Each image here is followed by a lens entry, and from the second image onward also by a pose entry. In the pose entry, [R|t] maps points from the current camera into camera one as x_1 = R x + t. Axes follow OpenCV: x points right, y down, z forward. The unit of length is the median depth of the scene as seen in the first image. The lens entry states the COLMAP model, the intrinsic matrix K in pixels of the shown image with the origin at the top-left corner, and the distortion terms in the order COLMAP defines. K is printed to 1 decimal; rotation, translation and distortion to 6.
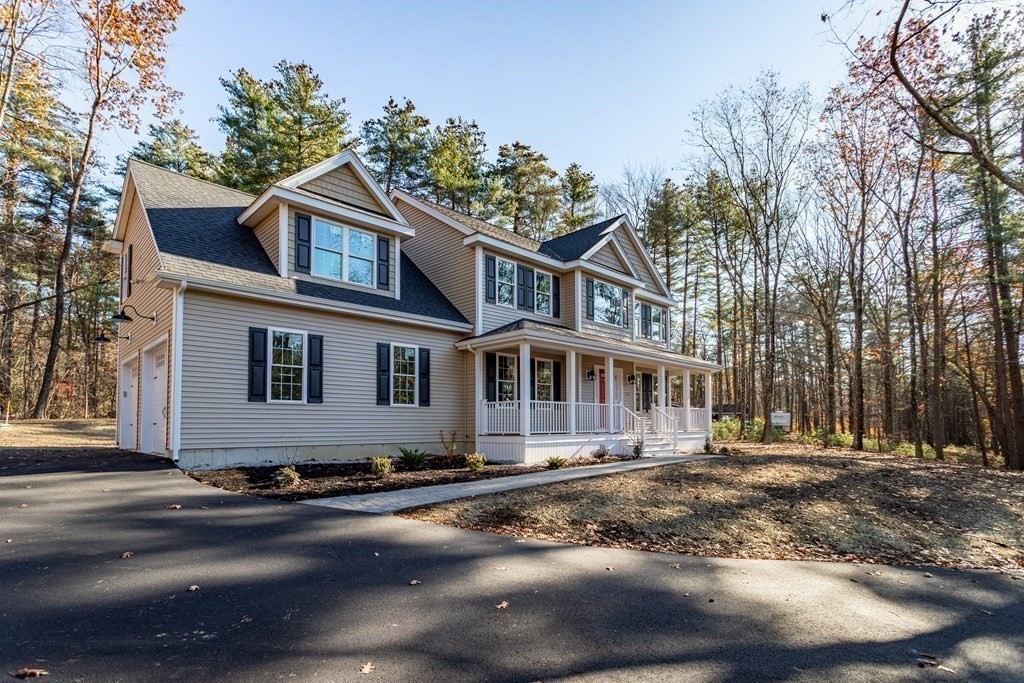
lens RADIAL K [[509.5, 0, 512.4], [0, 509.5, 328.6], [0, 0, 1]] dist [0.029902, -0.030015]
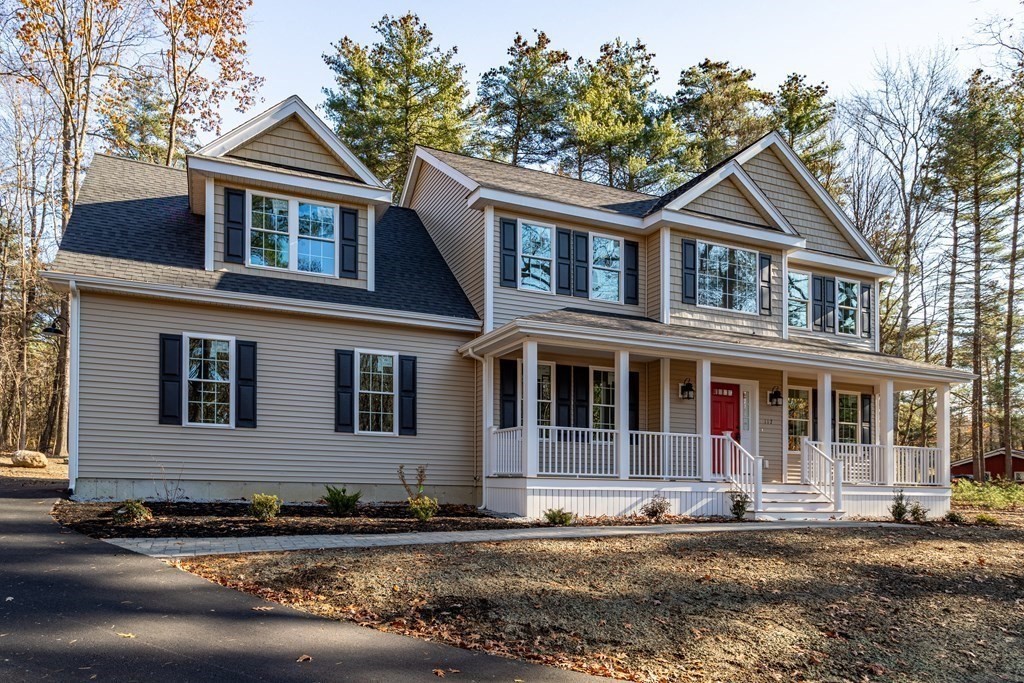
lens RADIAL K [[694.2, 0, 512.0], [0, 694.2, 375.5], [0, 0, 1]] dist [0.009860, 0.001411]
pose [[0.925553, -0.033253, -0.377154, 0.305658], [0.045264, 0.998710, 0.023027, 0.046180], [0.375902, -0.038384, 0.925864, 0.129774]]
